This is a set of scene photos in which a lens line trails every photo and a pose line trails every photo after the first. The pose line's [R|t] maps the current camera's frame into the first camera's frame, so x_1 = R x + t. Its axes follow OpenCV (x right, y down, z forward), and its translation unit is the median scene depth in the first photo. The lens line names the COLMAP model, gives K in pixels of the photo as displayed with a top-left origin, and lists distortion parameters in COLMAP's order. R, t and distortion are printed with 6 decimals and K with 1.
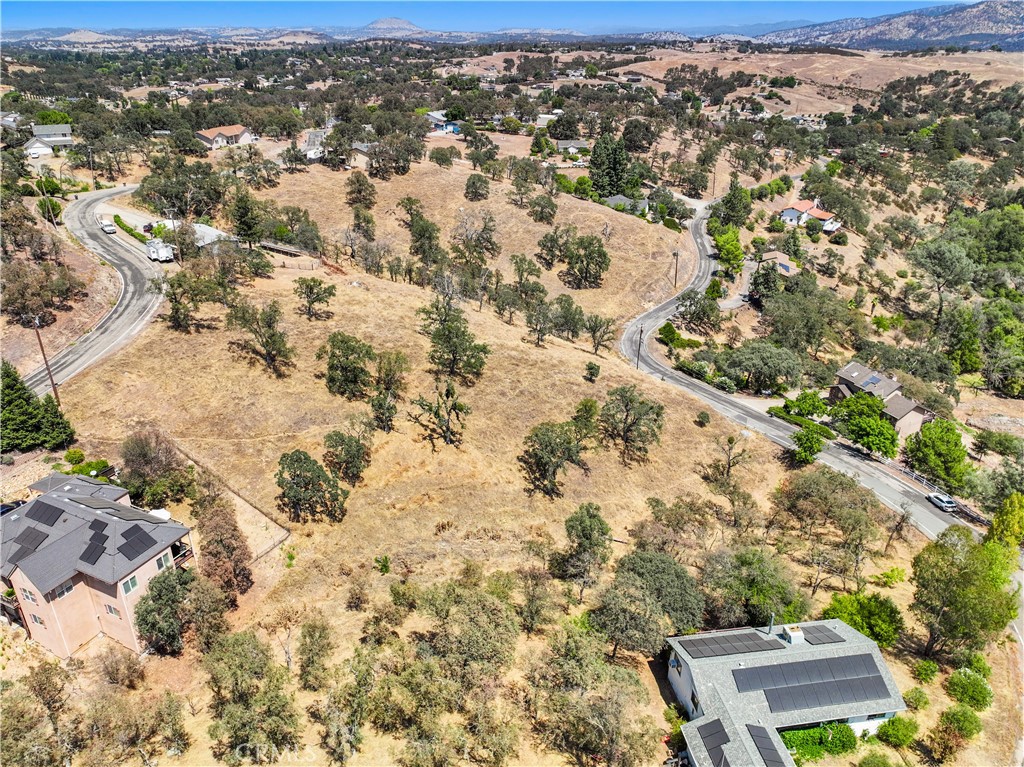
lens RADIAL K [[719.7, 0, 516.3], [0, 719.7, 383.2], [0, 0, 1]] dist [0.001516, -0.003630]
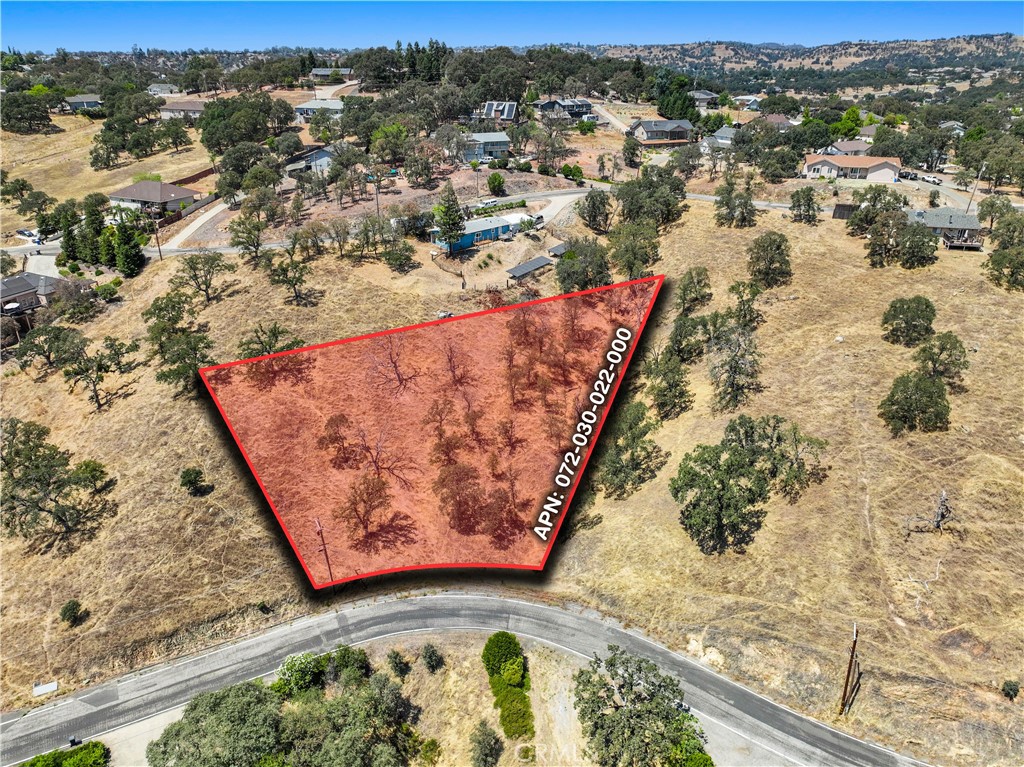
lens RADIAL K [[719.7, 0, 515.8], [0, 719.7, 381.7], [0, 0, 1]] dist [0.001516, -0.003630]
pose [[0.019609, 0.417942, -0.908262, 0.327492], [-0.429950, 0.823674, 0.369736, -0.228386], [0.902640, 0.383257, 0.195846, 0.485957]]
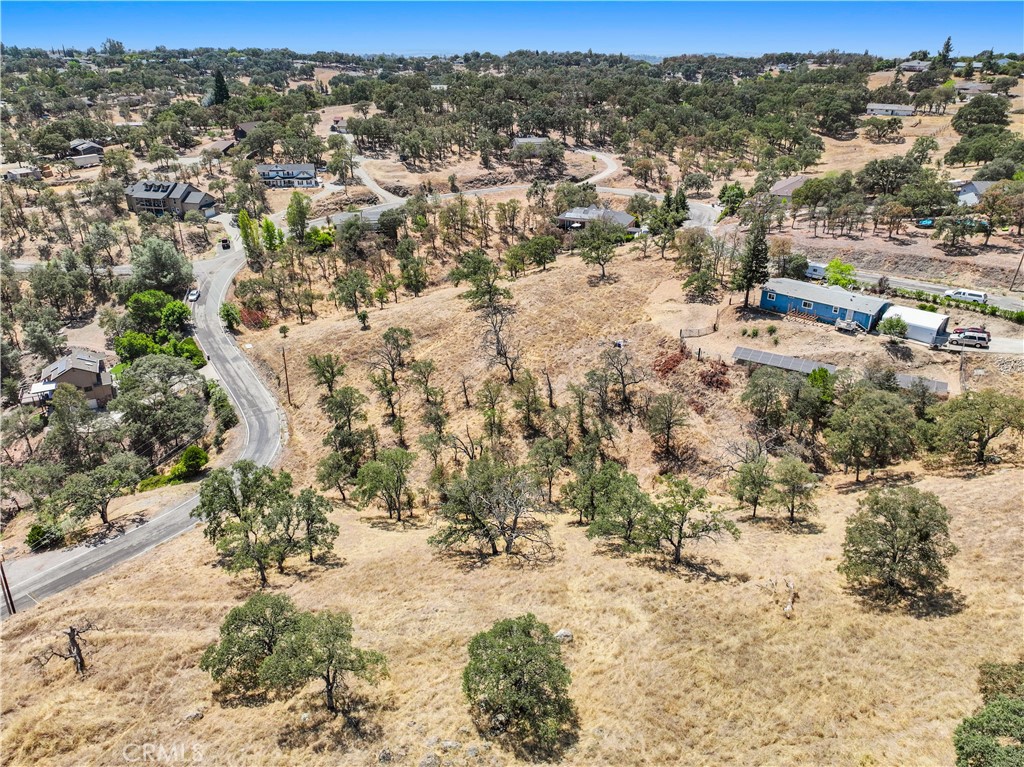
lens RADIAL K [[719.7, 0, 516.4], [0, 719.7, 379.6], [0, 0, 1]] dist [0.001516, -0.003630]
pose [[-0.998068, 0.012389, -0.060883, -0.030837], [-0.039026, 0.637476, 0.769481, -0.377039], [0.048345, 0.770370, -0.635761, 0.798515]]
